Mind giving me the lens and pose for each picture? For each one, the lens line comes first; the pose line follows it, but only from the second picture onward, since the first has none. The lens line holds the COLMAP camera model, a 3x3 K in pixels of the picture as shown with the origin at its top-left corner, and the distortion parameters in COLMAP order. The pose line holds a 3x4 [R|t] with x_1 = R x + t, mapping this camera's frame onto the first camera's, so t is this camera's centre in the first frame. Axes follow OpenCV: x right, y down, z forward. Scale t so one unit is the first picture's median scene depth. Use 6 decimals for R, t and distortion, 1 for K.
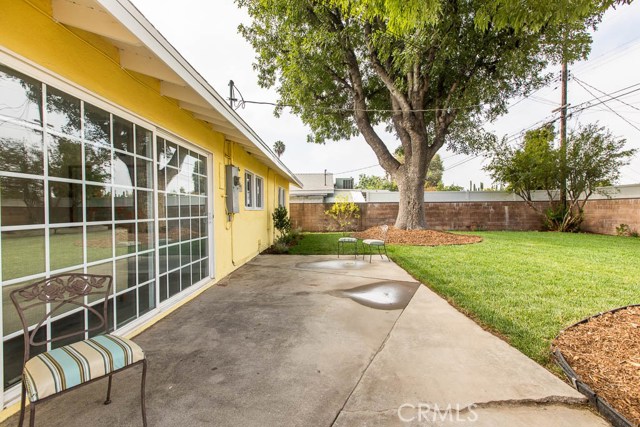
lens RADIAL K [[289.7, 0, 322.6], [0, 289.7, 213.1], [0, 0, 1]] dist [-0.010210, -0.000740]
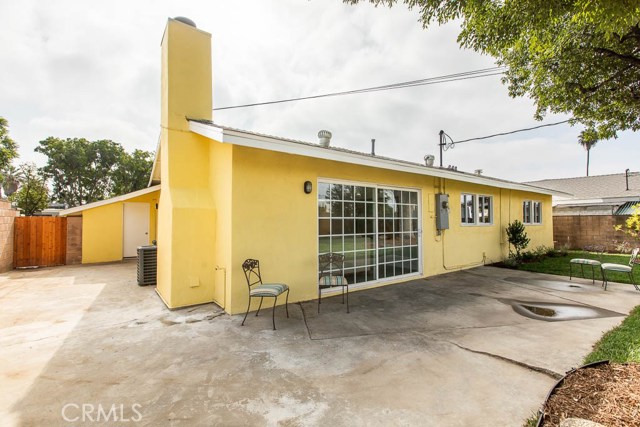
lens RADIAL K [[289.7, 0, 322.6], [0, 289.7, 213.1], [0, 0, 1]] dist [-0.010210, -0.000740]
pose [[0.621700, -0.008047, -0.783214, 0.429708], [-0.015694, 0.999618, -0.022728, -0.038397], [0.783098, 0.026422, 0.621336, -0.287178]]
